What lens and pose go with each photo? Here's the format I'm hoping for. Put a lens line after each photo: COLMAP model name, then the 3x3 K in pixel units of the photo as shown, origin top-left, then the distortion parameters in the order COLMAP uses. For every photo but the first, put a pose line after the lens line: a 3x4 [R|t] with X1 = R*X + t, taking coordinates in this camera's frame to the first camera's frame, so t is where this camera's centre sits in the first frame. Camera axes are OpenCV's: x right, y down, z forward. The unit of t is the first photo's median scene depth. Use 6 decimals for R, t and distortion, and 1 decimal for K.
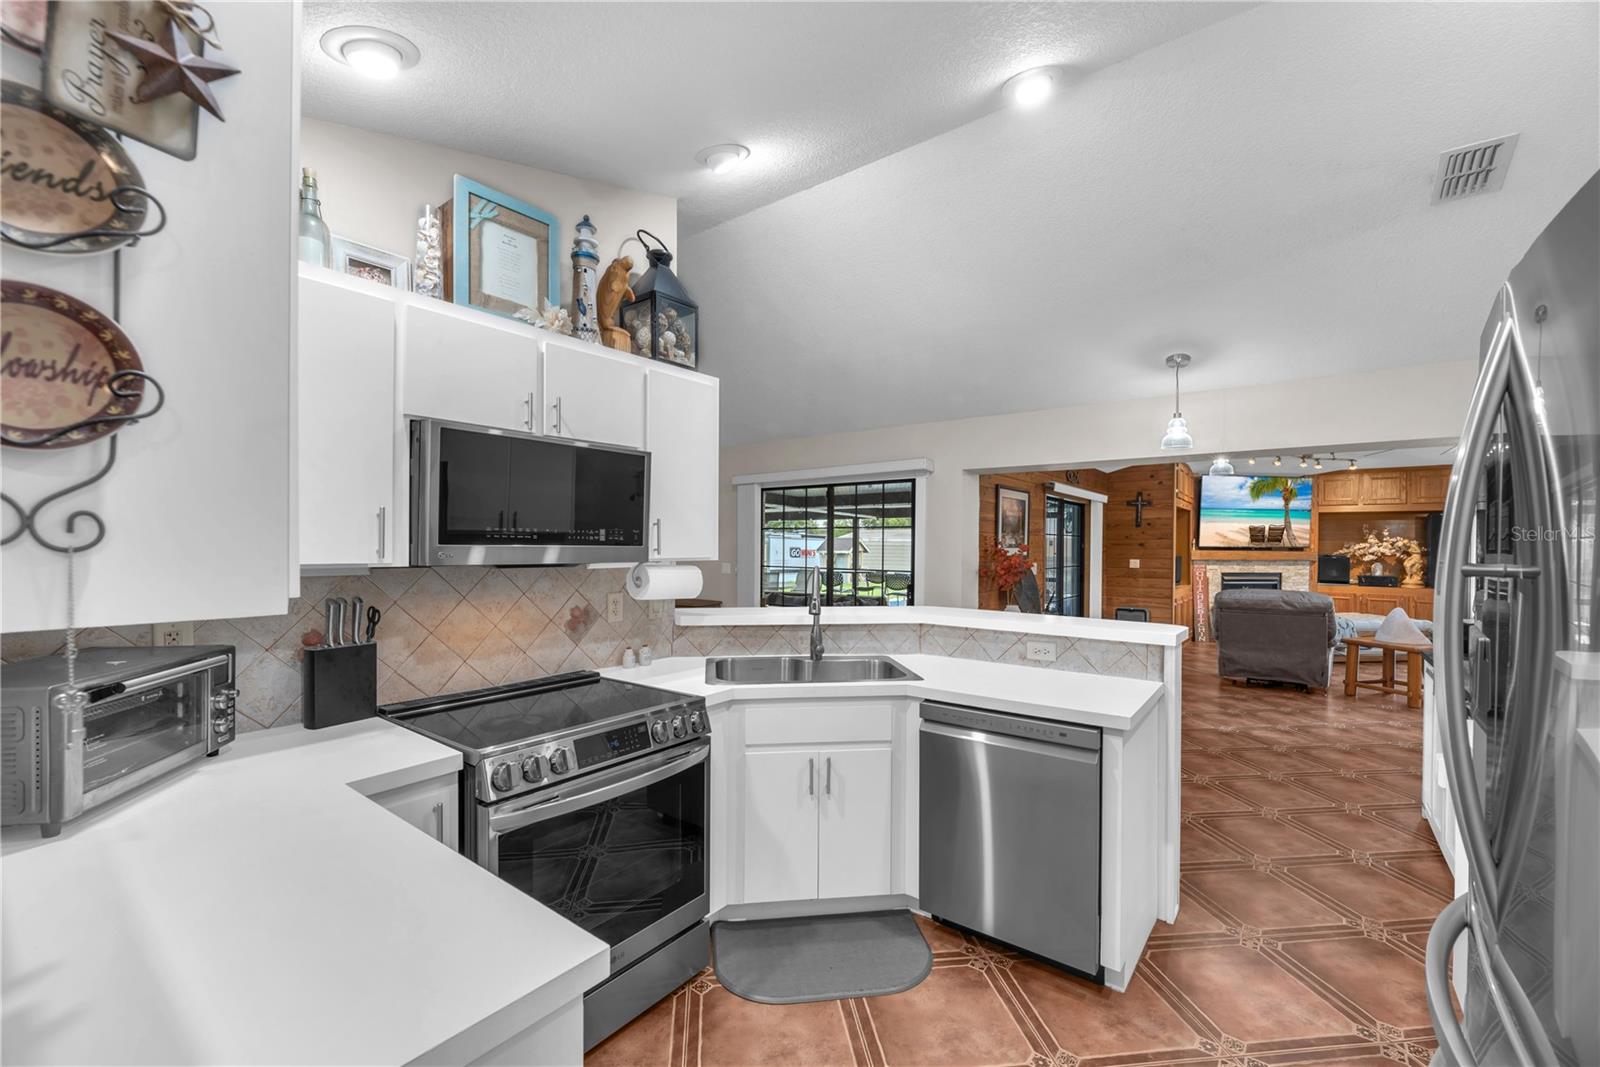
lens RADIAL K [[670.9, 0, 826.3], [0, 670.9, 539.7], [0, 0, 1]] dist [0.029519, -0.000127]
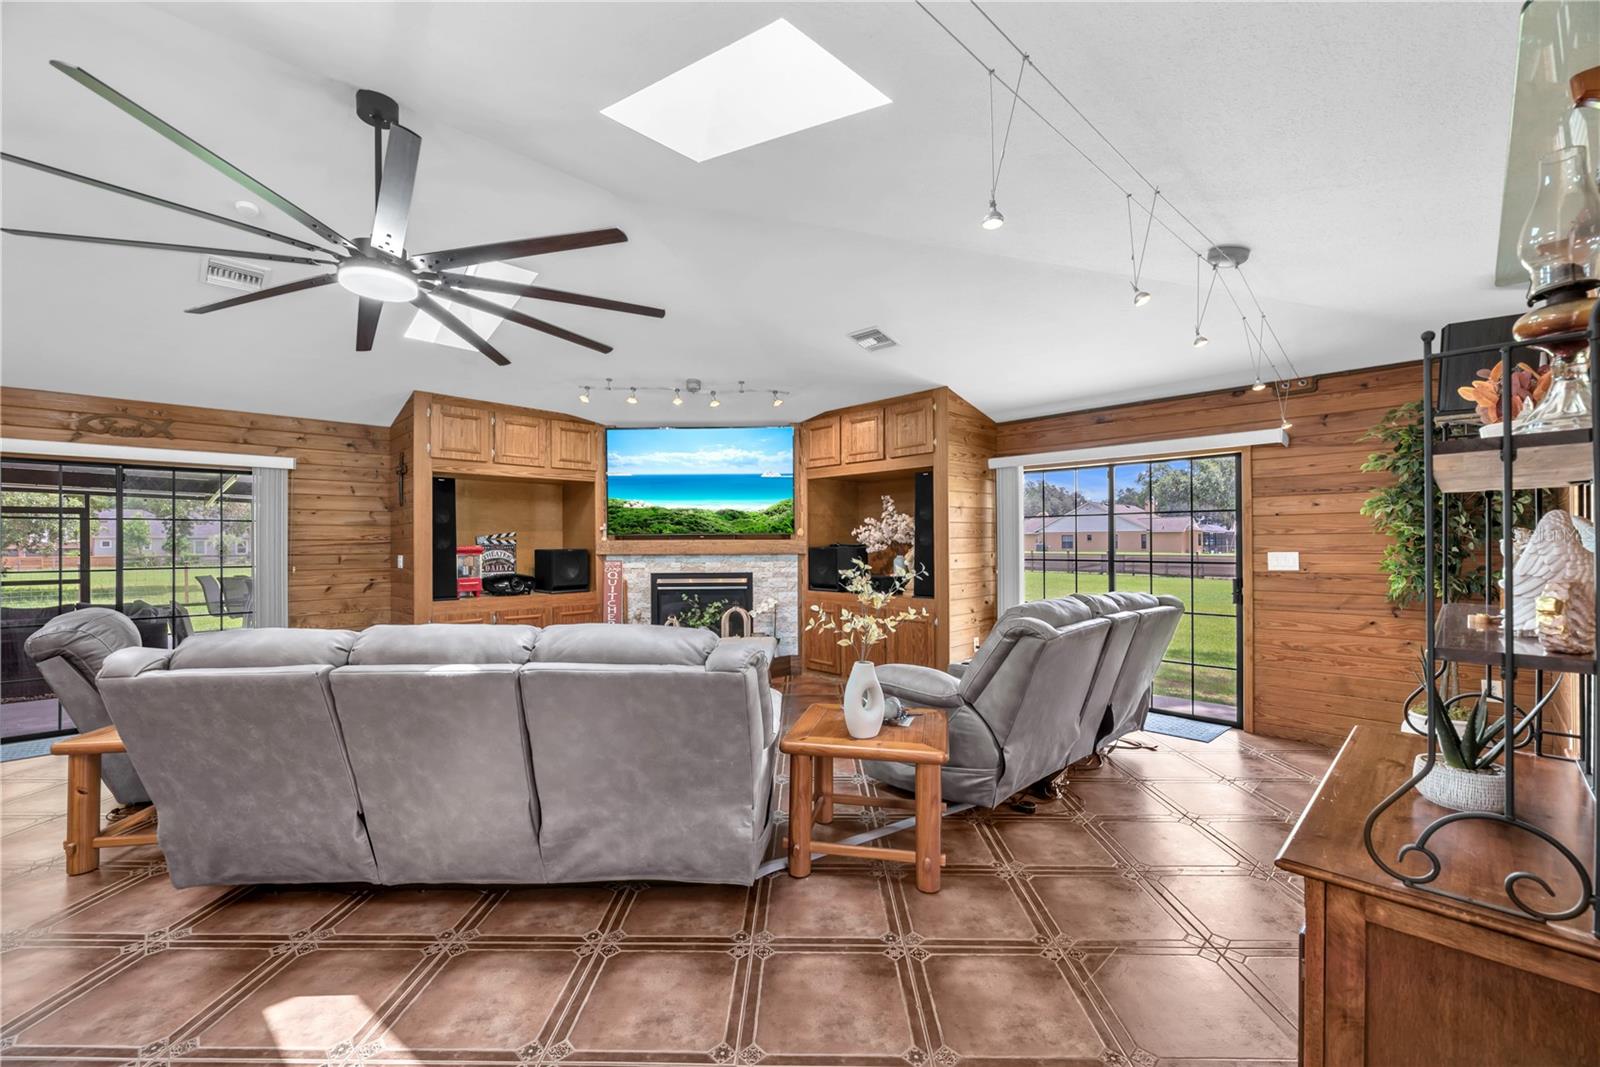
lens RADIAL K [[654.7, 0, 790.4], [0, 654.7, 537.5], [0, 0, 1]] dist [-0.001613, -0.000130]
pose [[0.983307, -0.019776, -0.180875, 0.927334], [0.023109, 0.999599, 0.016336, 0.006603], [0.180480, -0.020244, 0.983370, 0.433852]]
